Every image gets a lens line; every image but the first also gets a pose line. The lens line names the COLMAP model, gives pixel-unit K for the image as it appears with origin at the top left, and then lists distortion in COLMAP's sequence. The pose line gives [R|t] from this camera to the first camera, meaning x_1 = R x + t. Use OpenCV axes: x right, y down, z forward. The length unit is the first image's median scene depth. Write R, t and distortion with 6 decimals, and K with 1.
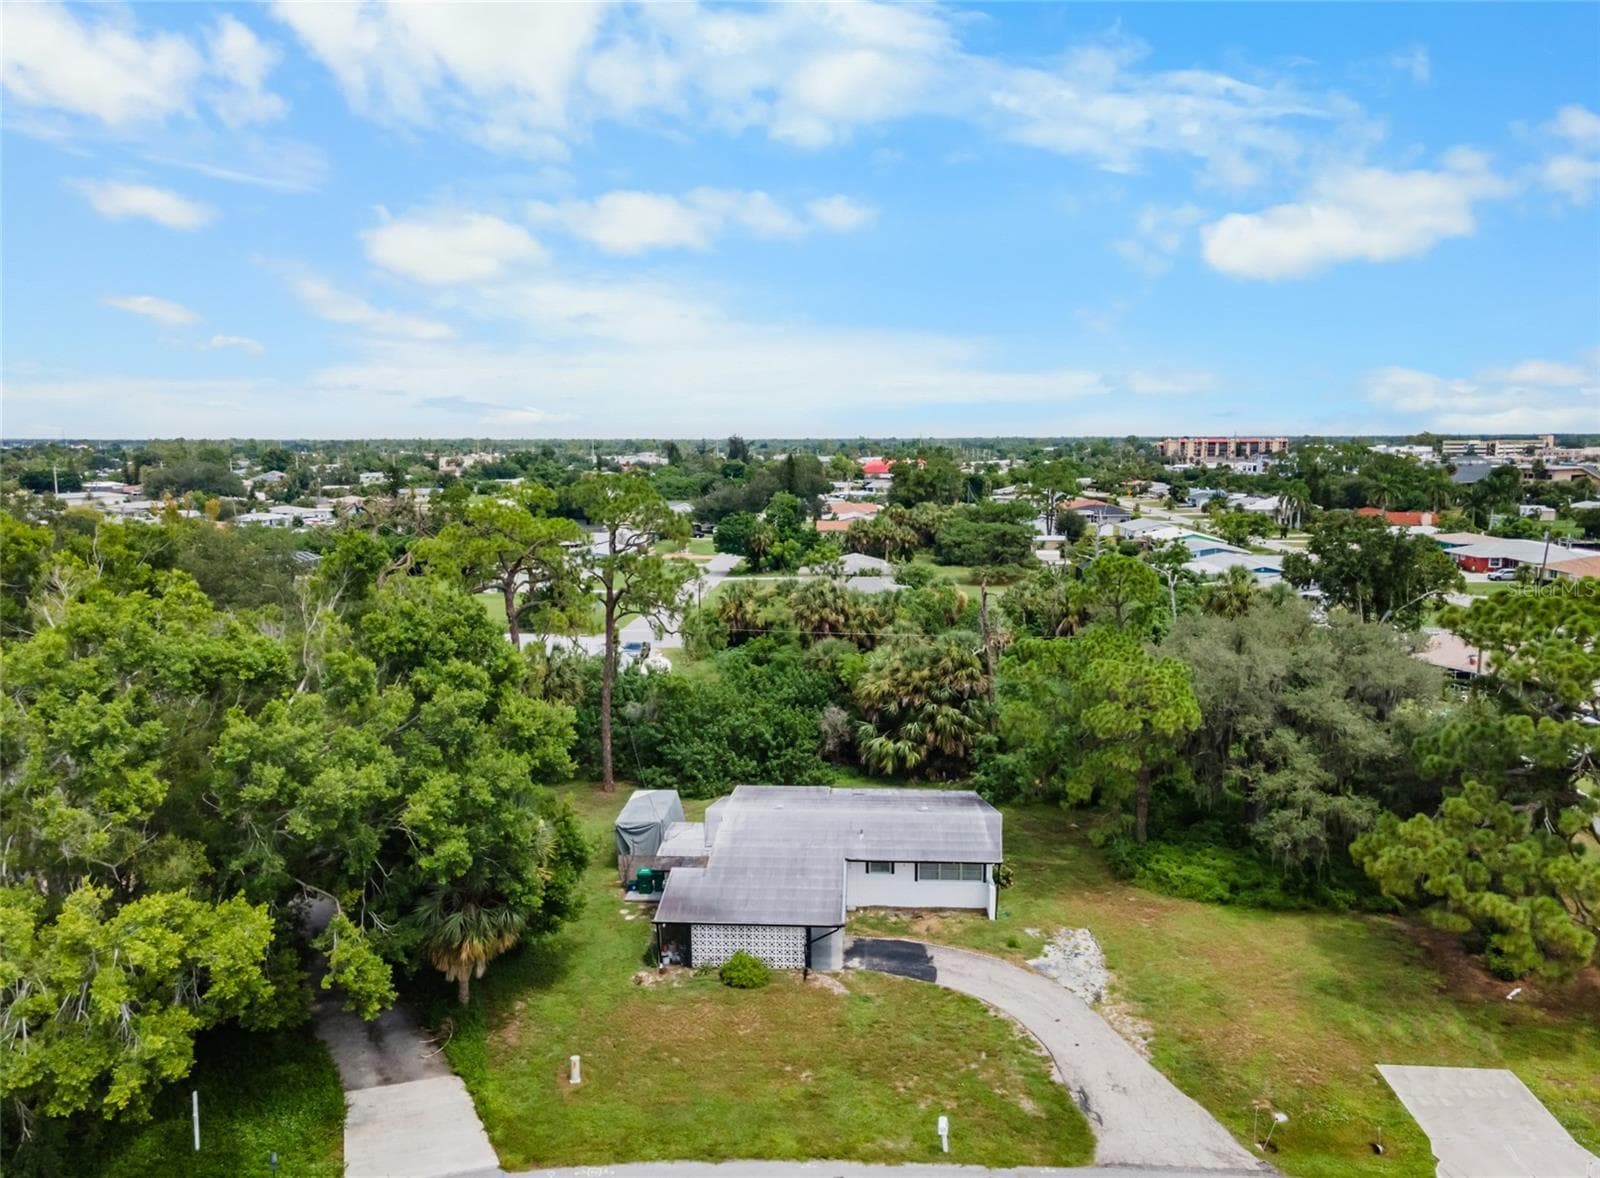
lens RADIAL K [[1188.4, 0, 794.7], [0, 1188.4, 572.3], [0, 0, 1]] dist [0.049922, 0.006382]
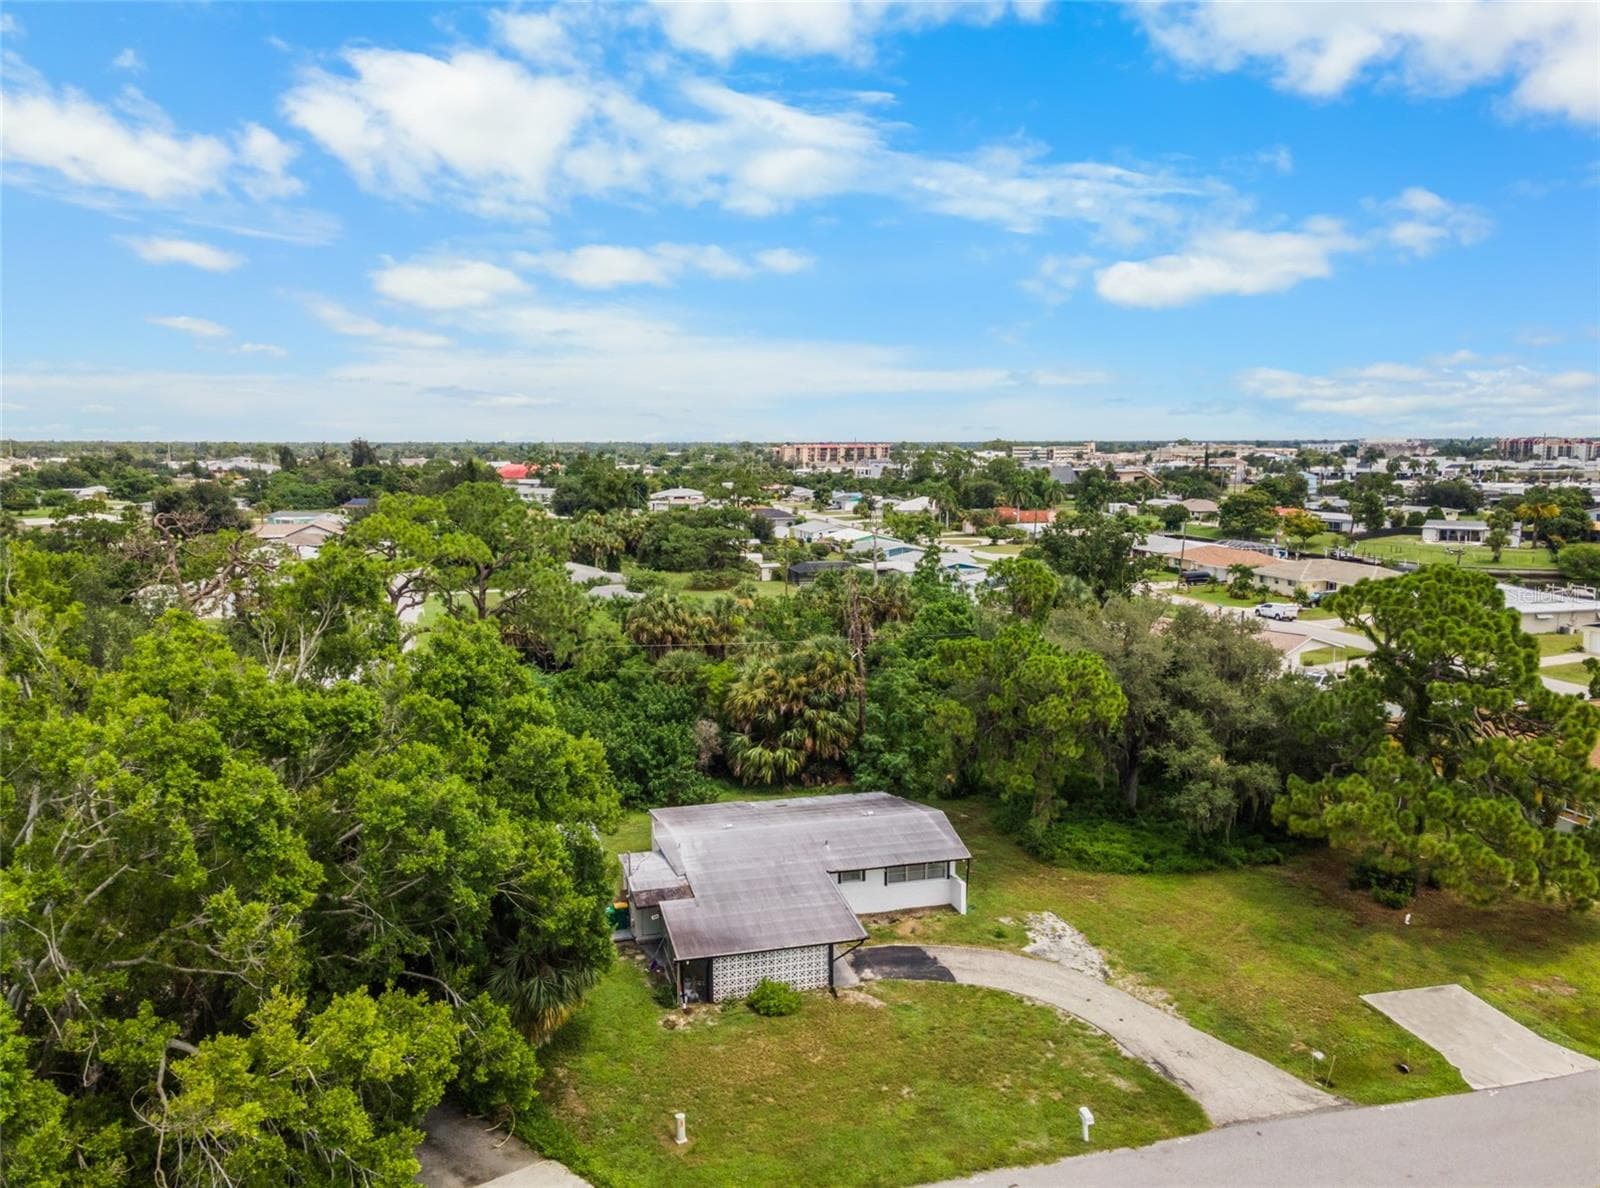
lens RADIAL K [[1191.5, 0, 793.6], [0, 1191.5, 588.8], [0, 0, 1]] dist [0.047571, -0.005651]
pose [[0.947888, -0.037735, 0.316361, -0.281283], [0.034722, 0.999282, 0.015158, -0.009308], [-0.316706, -0.003383, 0.948518, 0.069536]]
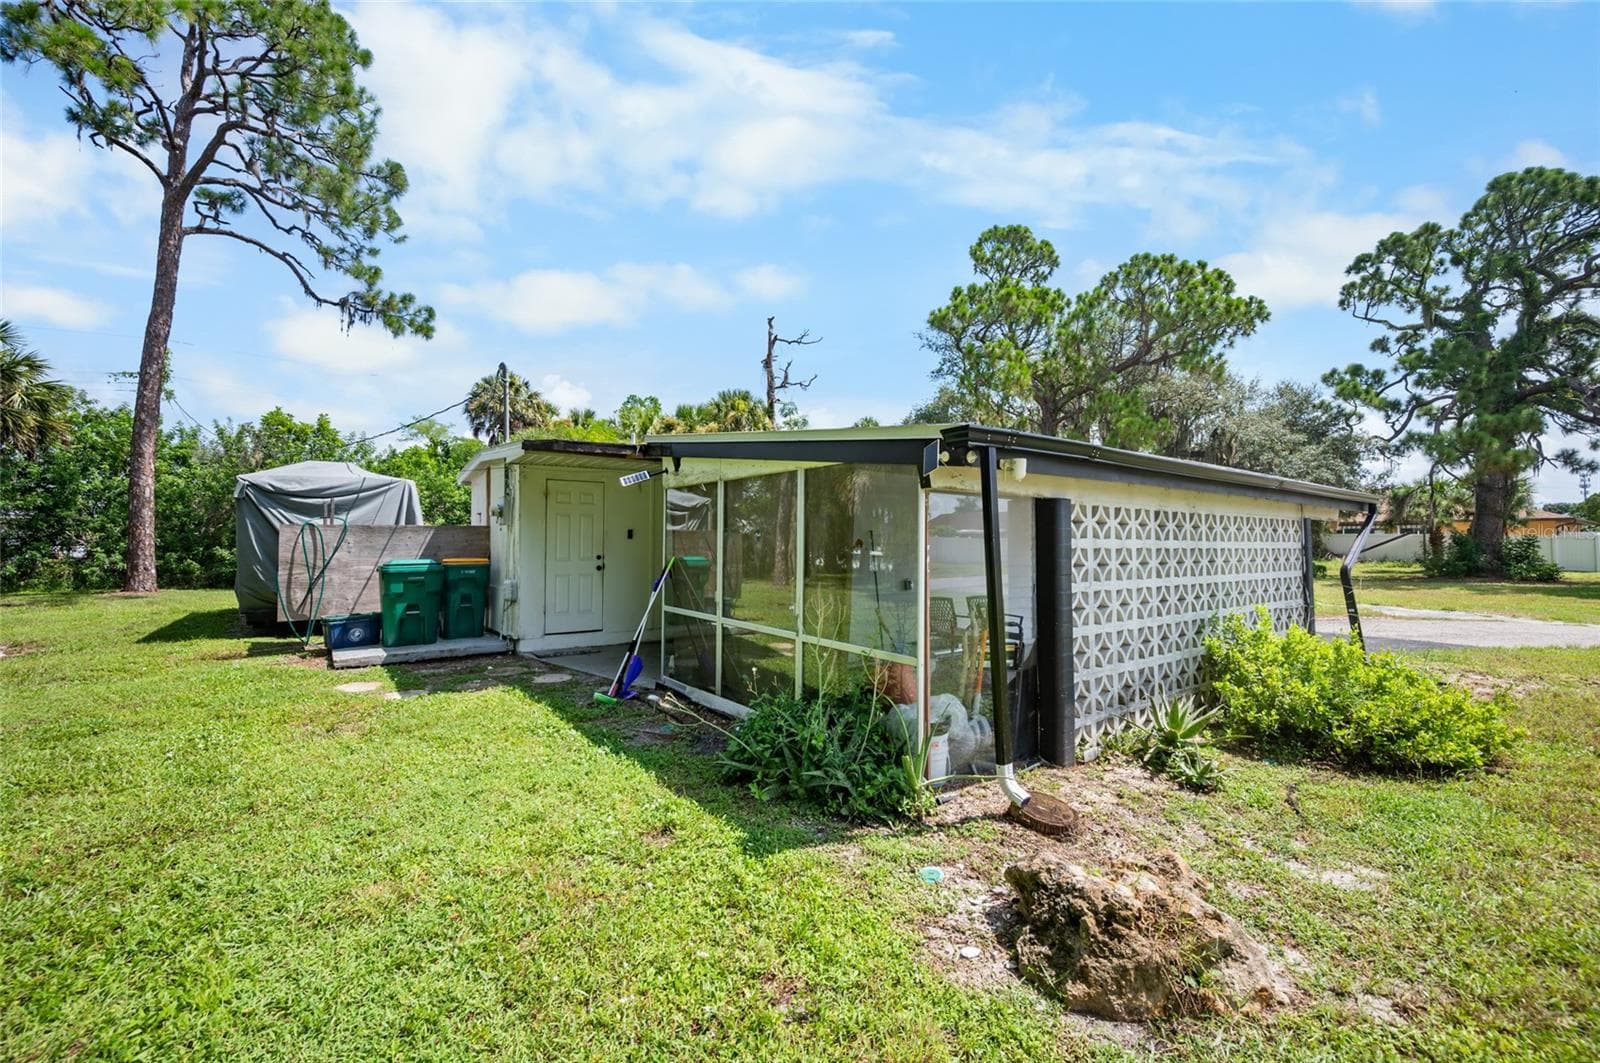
lens RADIAL K [[645.4, 0, 800.2], [0, 645.4, 518.7], [0, 0, 1]] dist [0.000303, 0.000214]
pose [[0.774338, 0.033293, 0.631895, -0.155833], [0.063495, 0.989486, -0.129942, 0.274007], [-0.629578, 0.140741, 0.764083, 0.850625]]
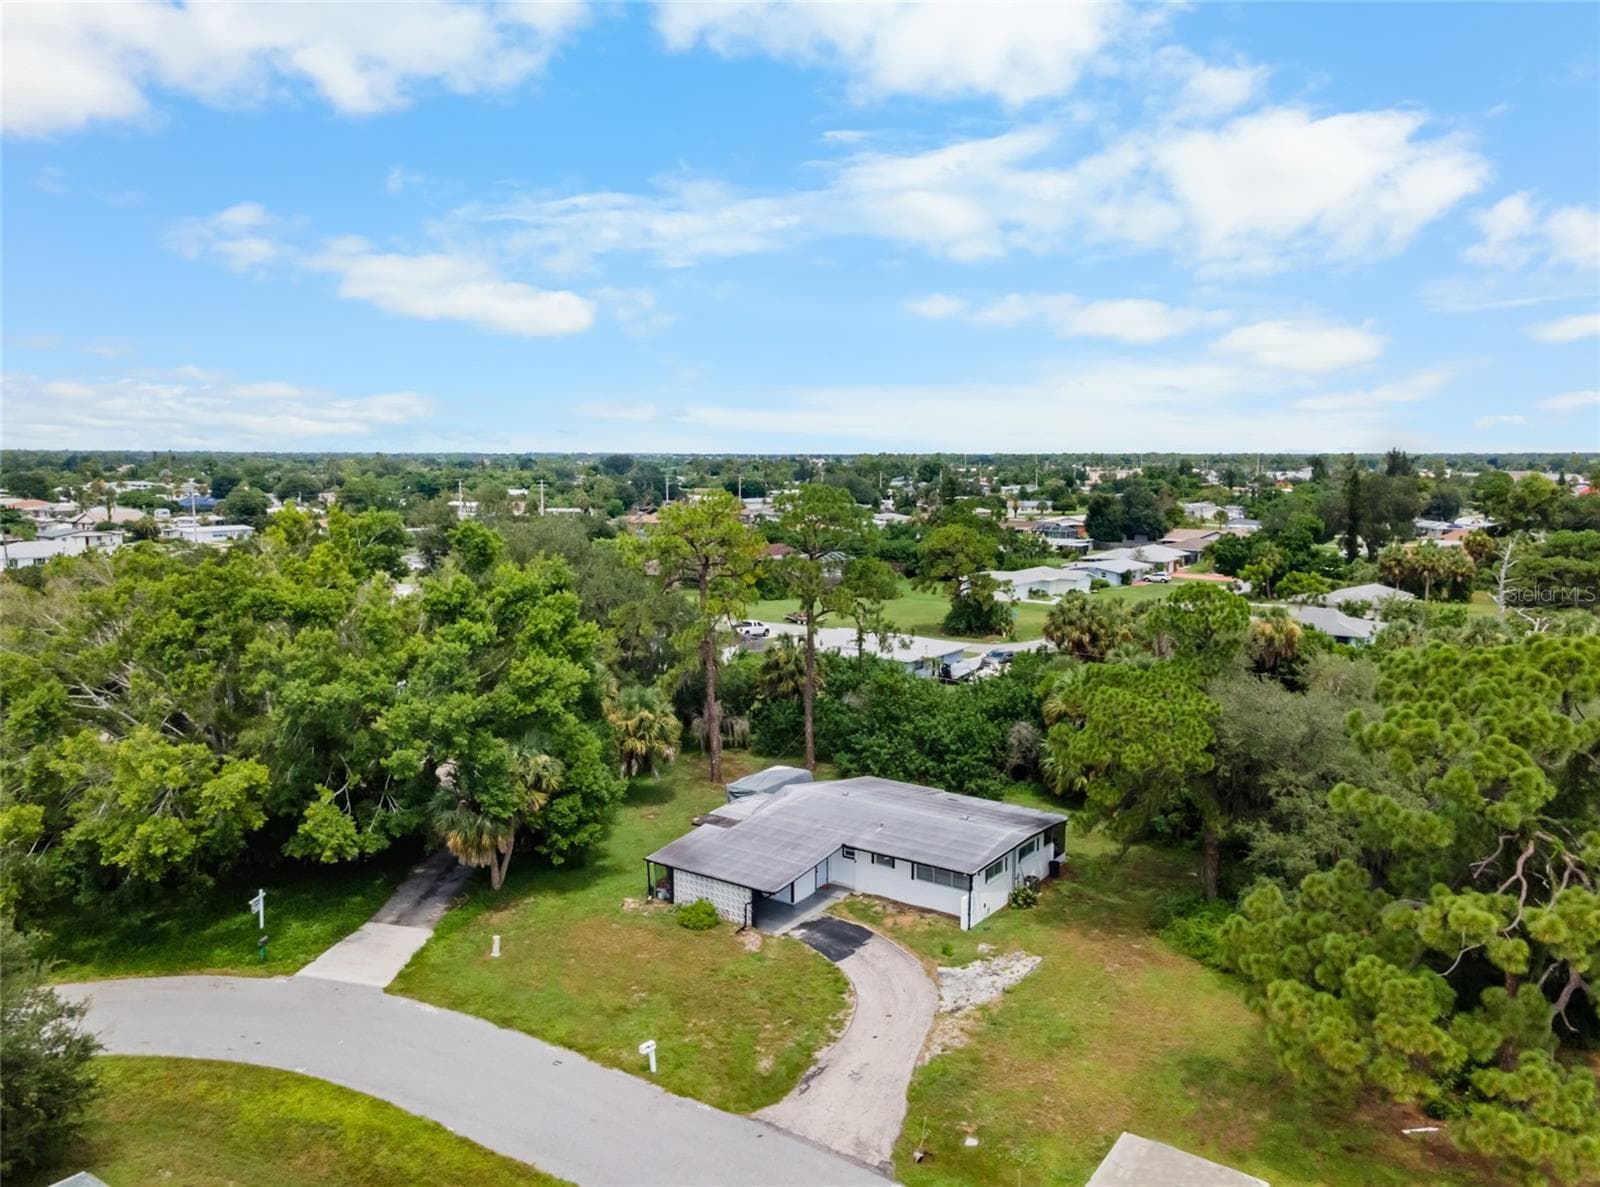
lens RADIAL K [[1191.5, 0, 793.6], [0, 1191.5, 588.3], [0, 0, 1]] dist [0.047571, -0.005651]
pose [[0.842640, 0.063235, -0.534752, 0.553658], [-0.063435, 0.997823, 0.018036, -0.006293], [0.534728, 0.018724, 0.844817, 0.060682]]
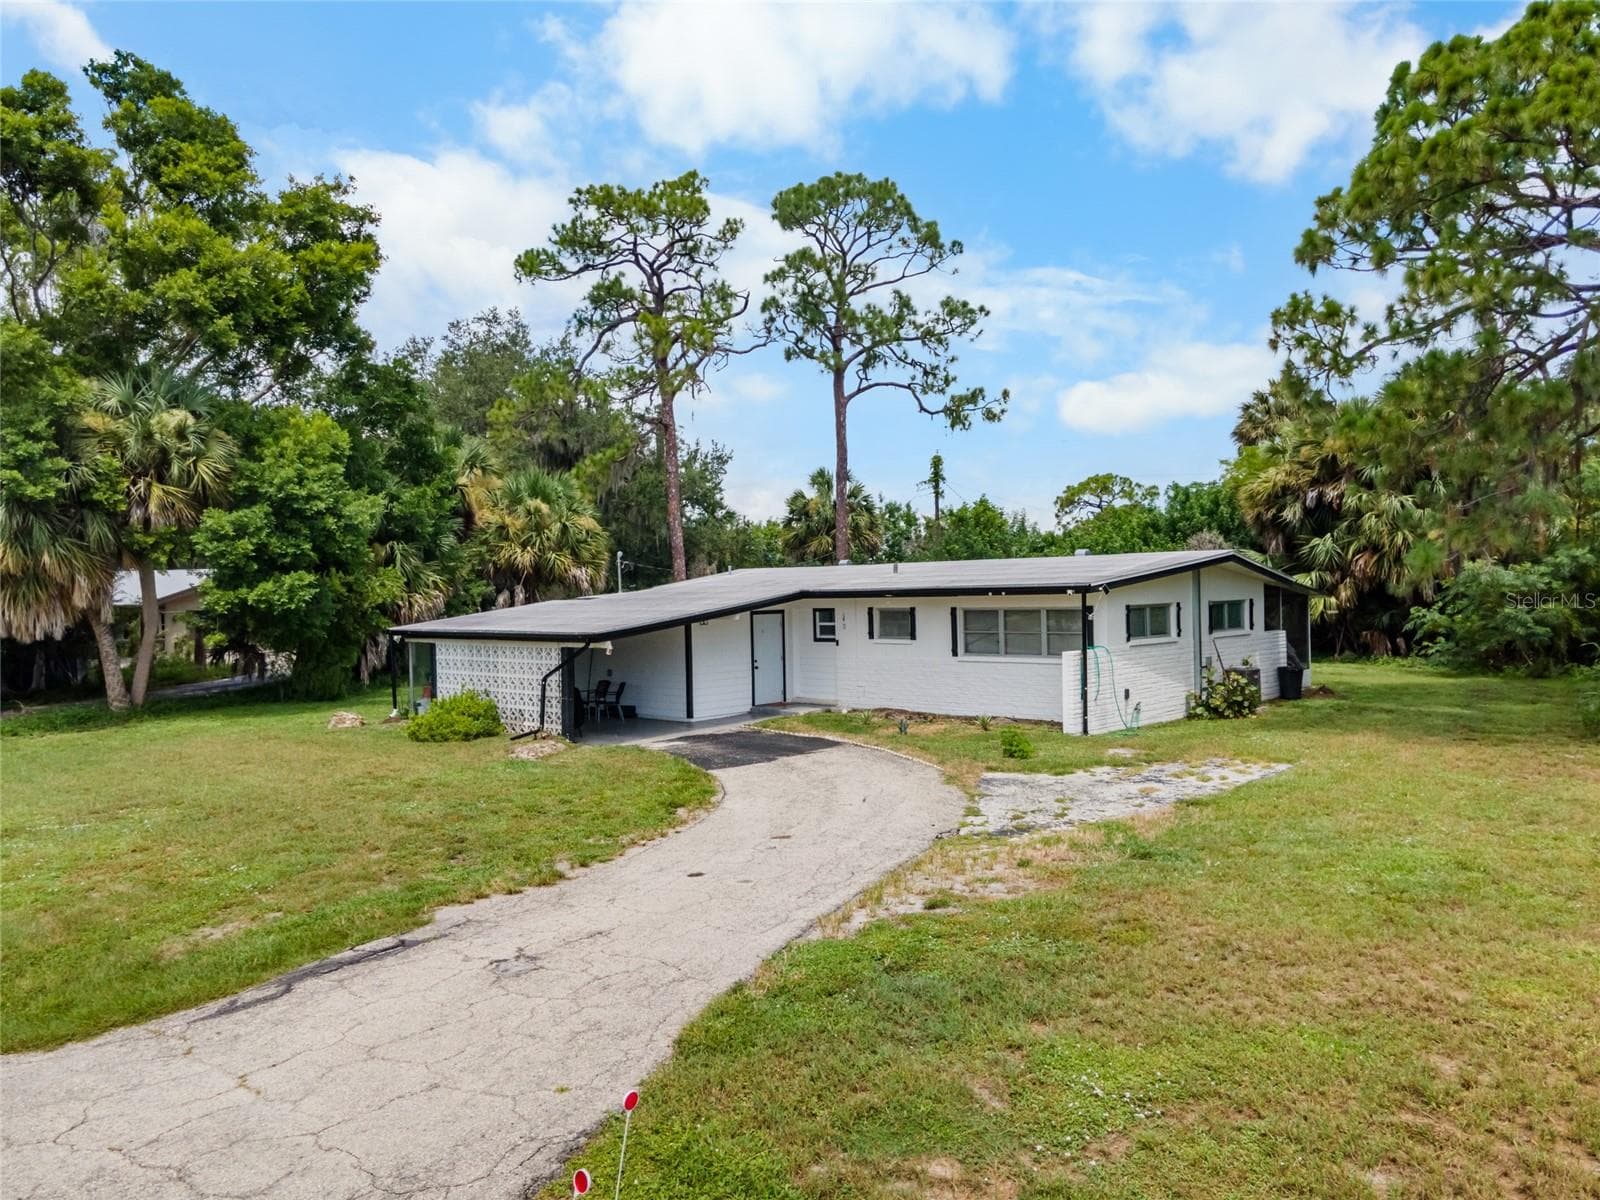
lens RADIAL K [[1174.1, 0, 800.0], [0, 1174.1, 600.0], [0, 0, 1]] dist [0.024890, 0.049968]
pose [[0.765356, -0.004361, -0.643593, 0.341162], [-0.055195, 0.995848, -0.072385, 0.271993], [0.641236, 0.090923, 0.761937, 0.621632]]
